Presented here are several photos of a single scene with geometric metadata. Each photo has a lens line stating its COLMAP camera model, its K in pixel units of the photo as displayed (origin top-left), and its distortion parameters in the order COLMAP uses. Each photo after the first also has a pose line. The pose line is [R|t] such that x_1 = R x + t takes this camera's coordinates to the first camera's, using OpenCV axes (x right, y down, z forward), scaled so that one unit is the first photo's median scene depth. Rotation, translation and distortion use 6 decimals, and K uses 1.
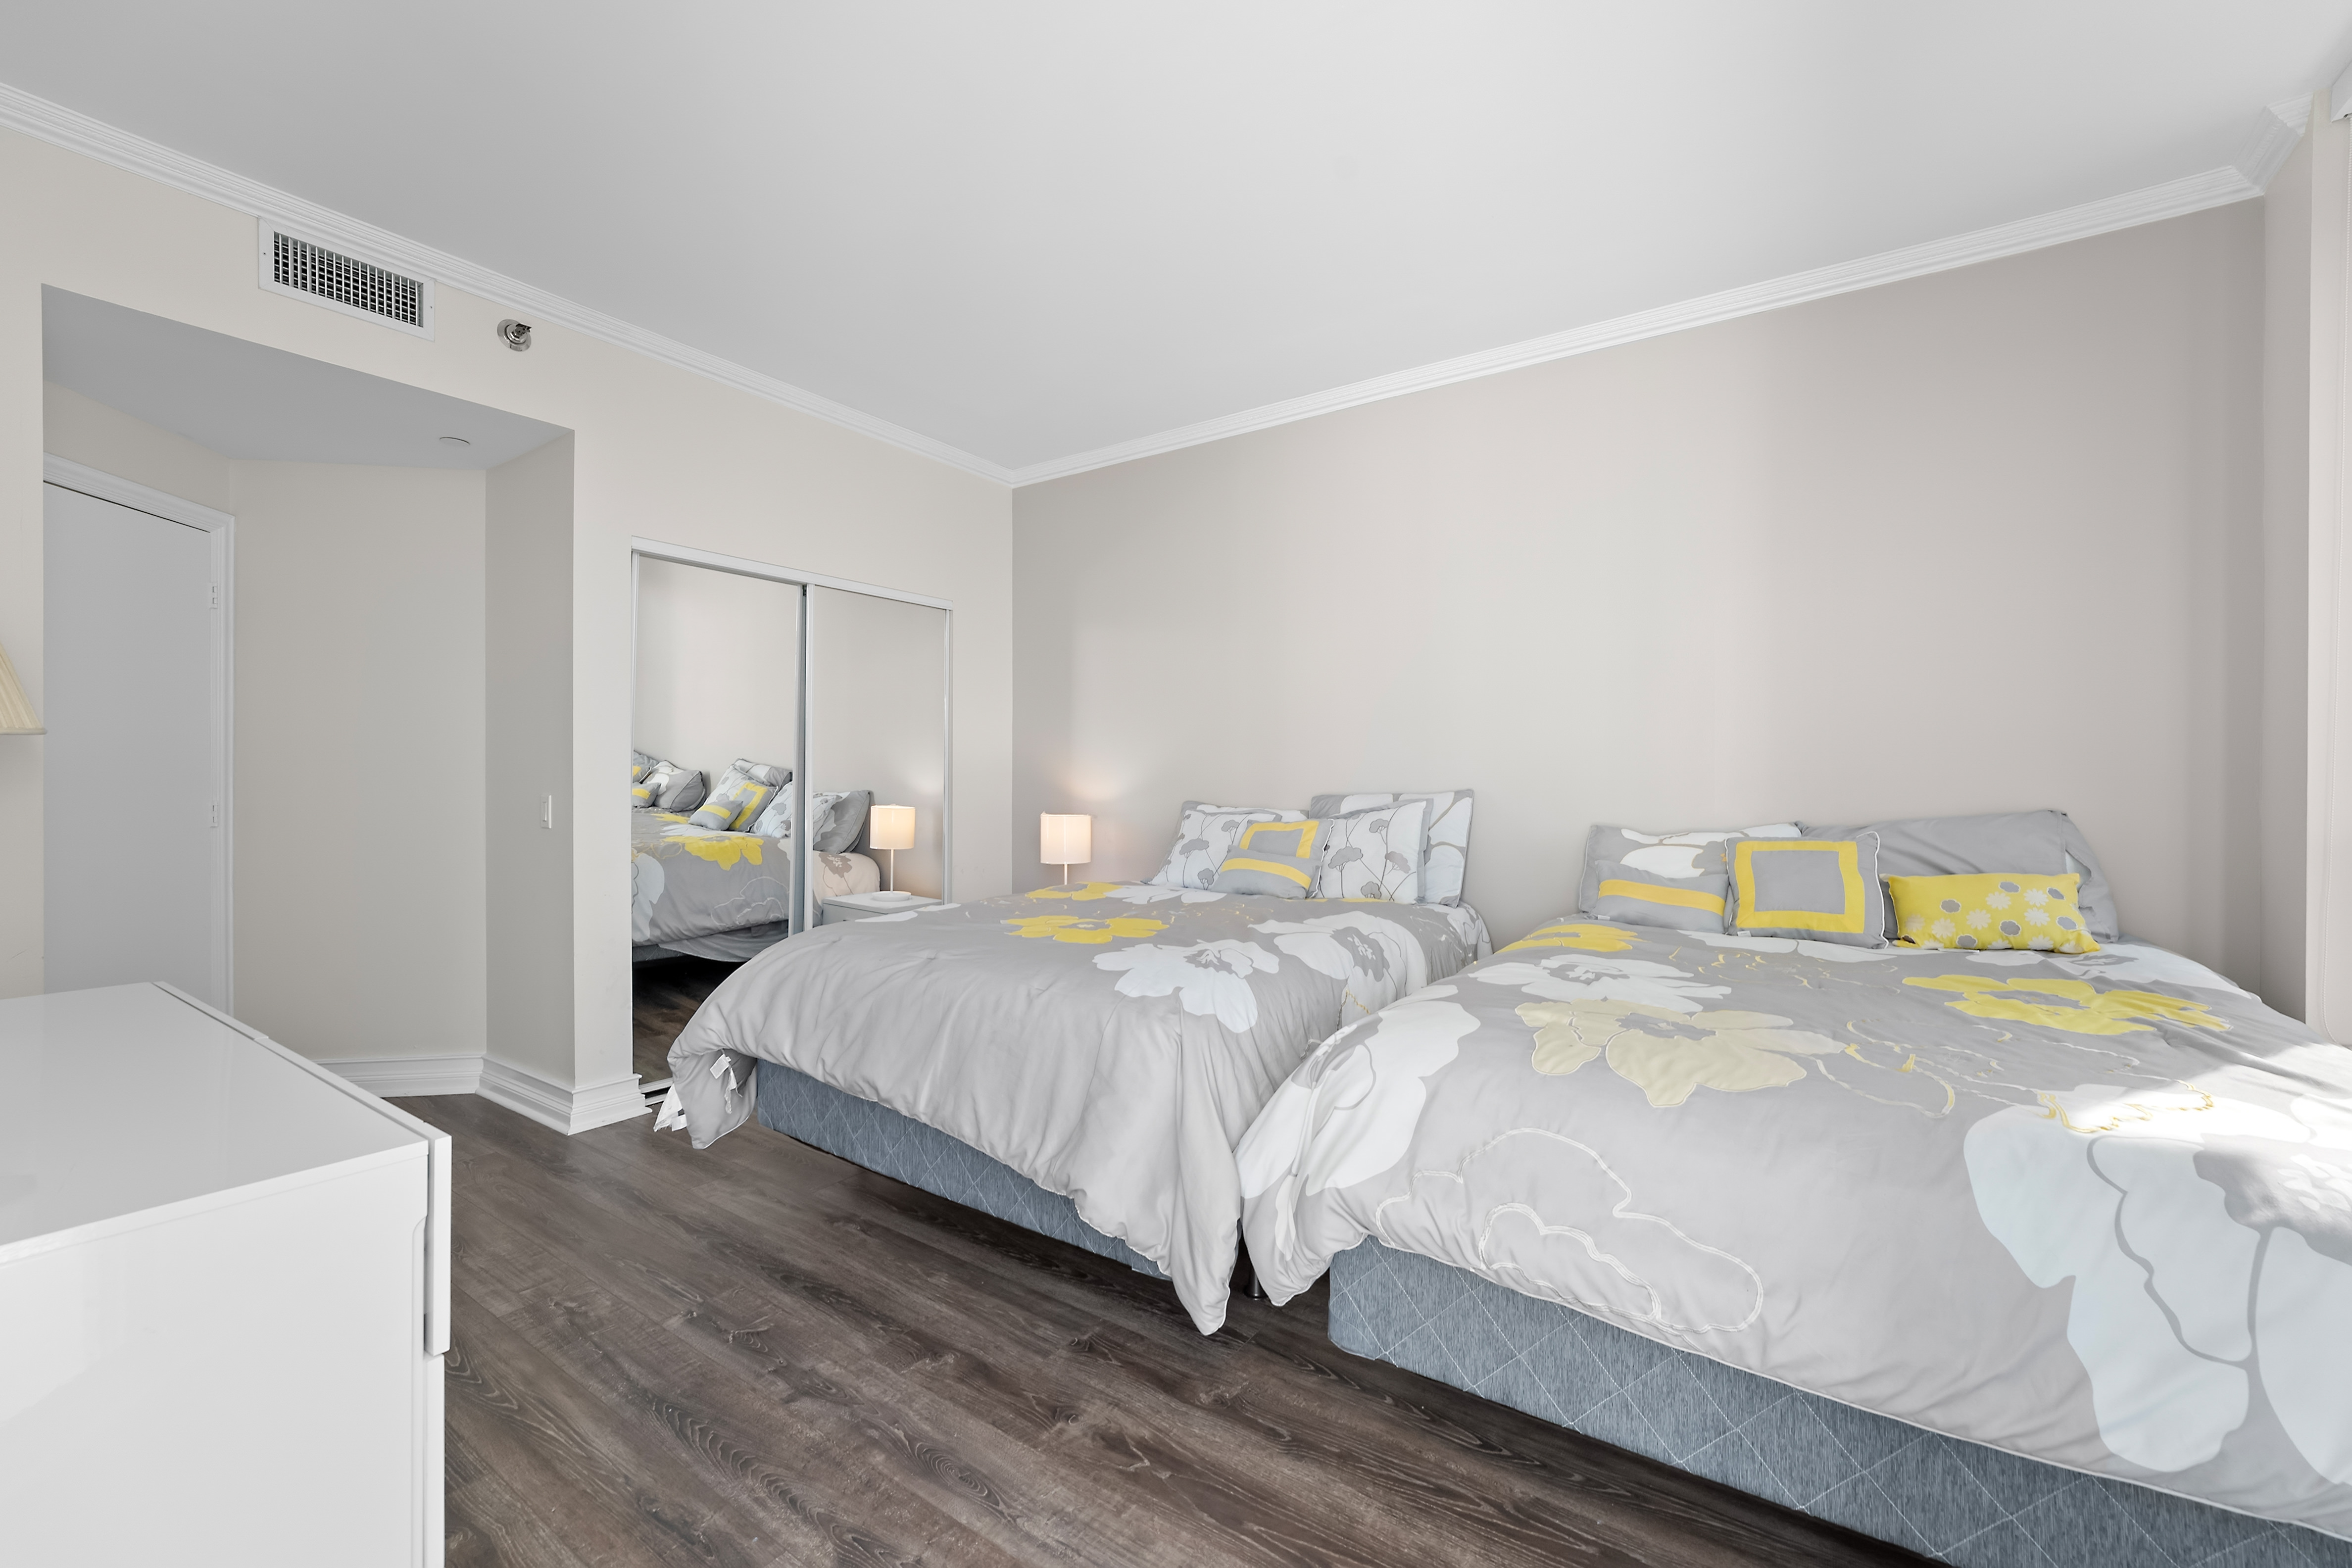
lens RADIAL K [[937.2, 0, 1181.6], [0, 937.2, 786.9], [0, 0, 1]] dist [-0.001485, -0.000308]
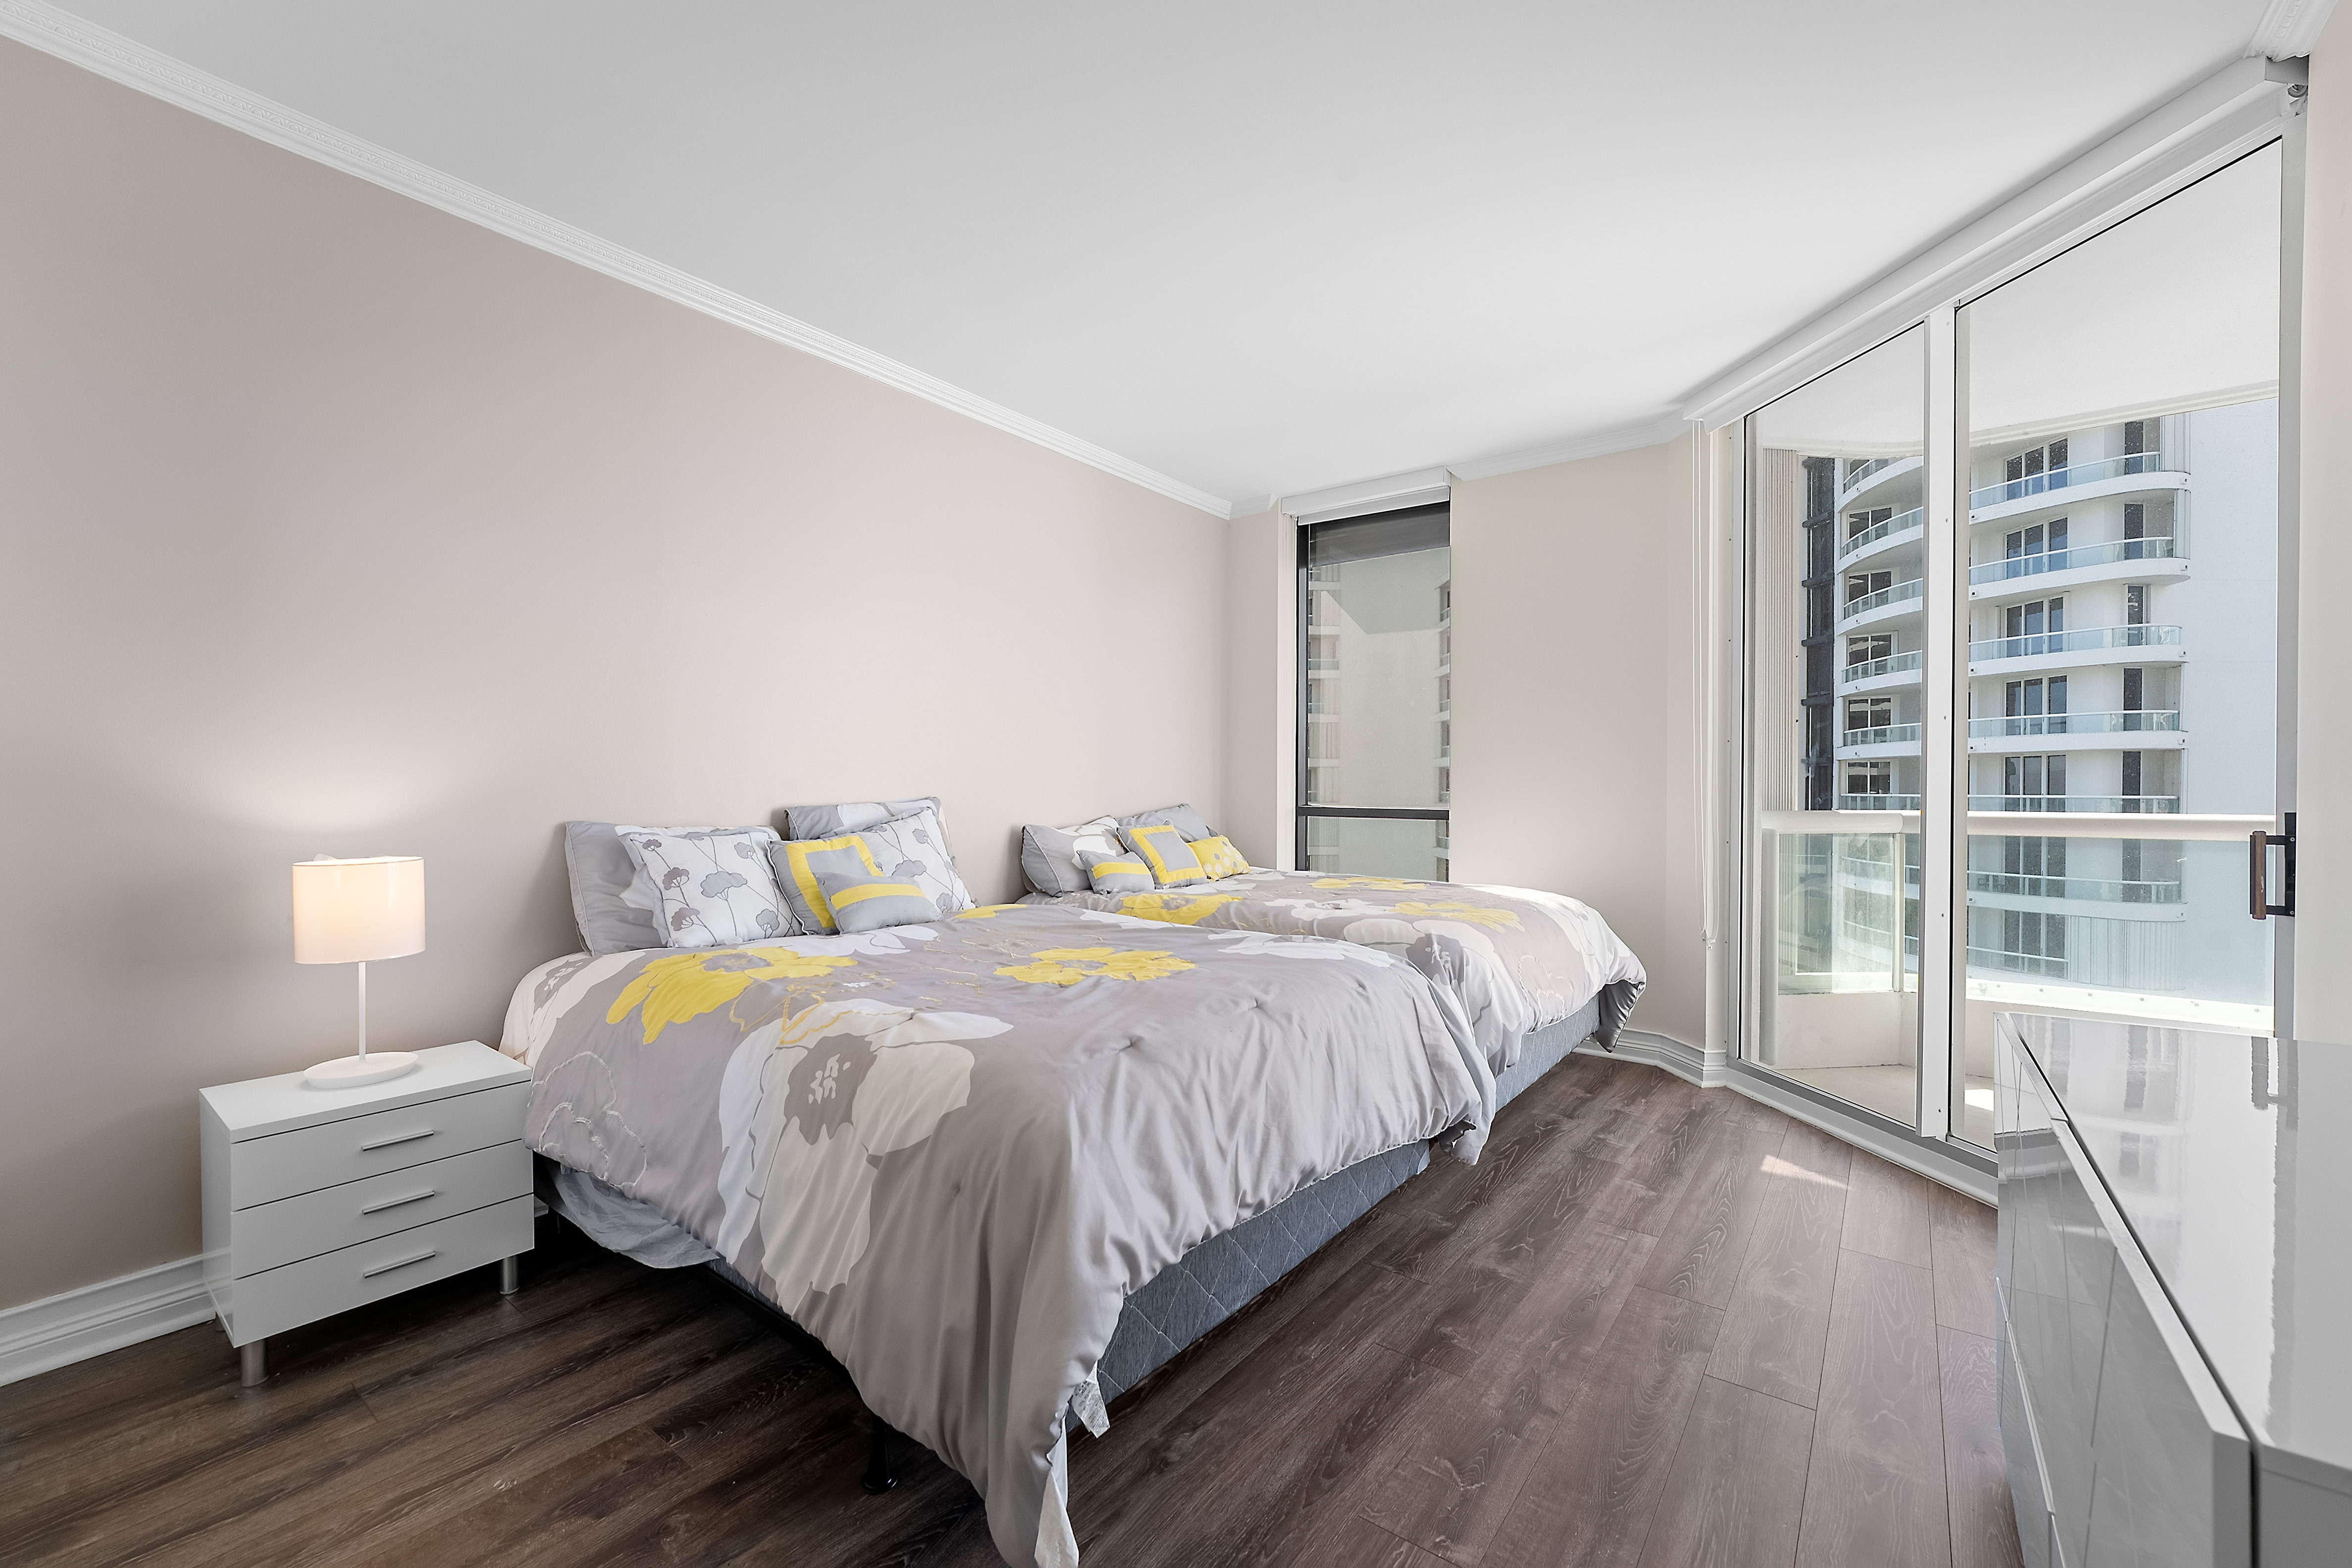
lens RADIAL K [[937.2, 0, 1190.8], [0, 937.2, 783.4], [0, 0, 1]] dist [-0.001485, -0.000308]
pose [[0.052394, 0.010360, 0.998573, -1.331606], [0.003842, 0.999937, -0.010576, 0.001368], [-0.998619, 0.004391, 0.052351, 1.233393]]
